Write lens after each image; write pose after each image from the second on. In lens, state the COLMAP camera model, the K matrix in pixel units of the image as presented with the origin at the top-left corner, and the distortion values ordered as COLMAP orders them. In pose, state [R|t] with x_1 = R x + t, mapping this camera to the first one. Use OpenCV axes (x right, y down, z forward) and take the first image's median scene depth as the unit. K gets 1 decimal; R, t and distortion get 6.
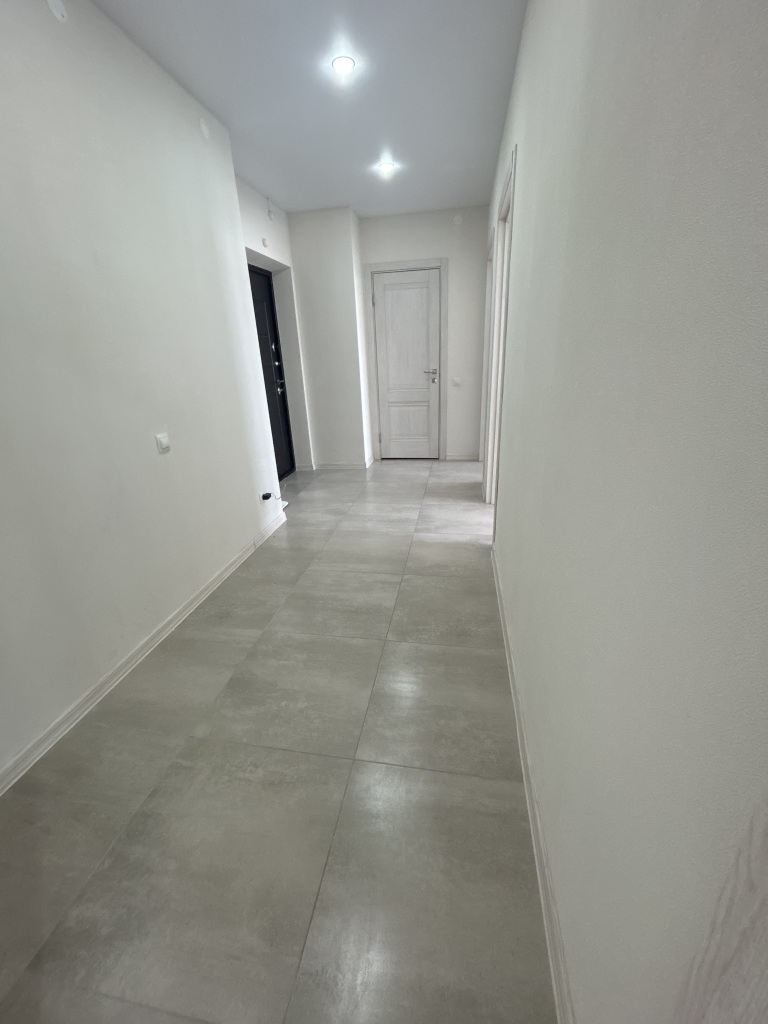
lens RADIAL K [[408.5, 0, 384.0], [0, 408.5, 512.0], [0, 0, 1]] dist [-0.000182, 0.000226]
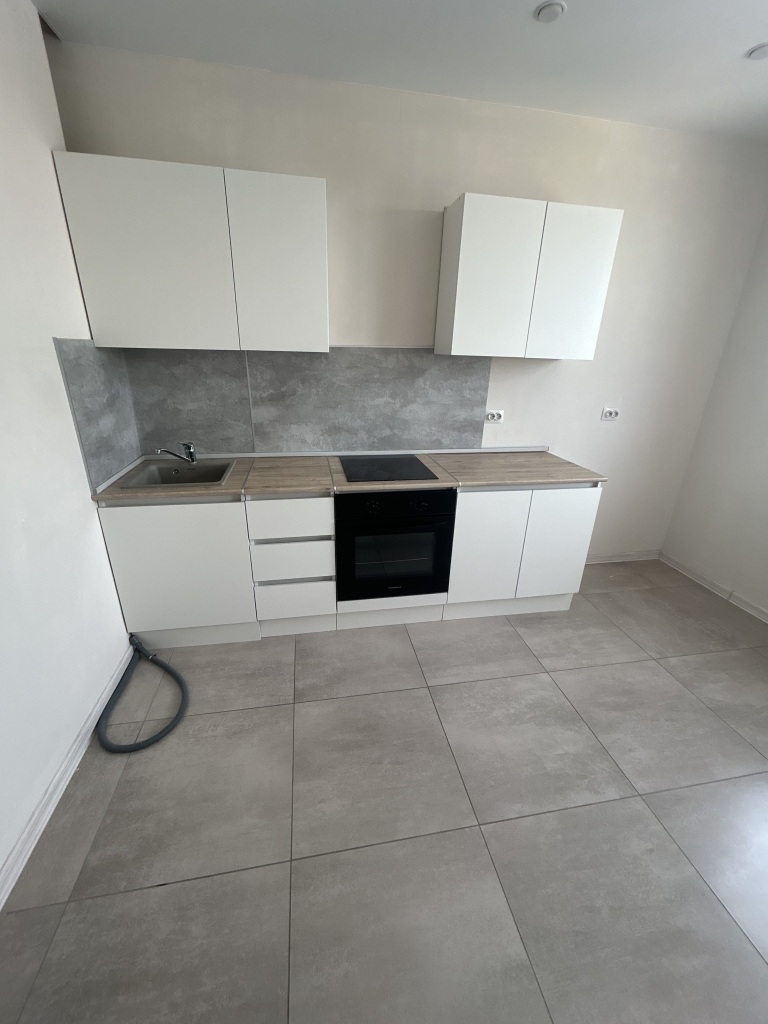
lens RADIAL K [[413.8, 0, 384.0], [0, 413.8, 512.0], [0, 0, 1]] dist [0.000277, 0.000331]
pose [[-0.935972, 0.117837, -0.331770, 0.384044], [-0.143381, 0.733070, 0.664869, -0.615185], [0.321556, 0.669868, -0.669237, 1.290679]]
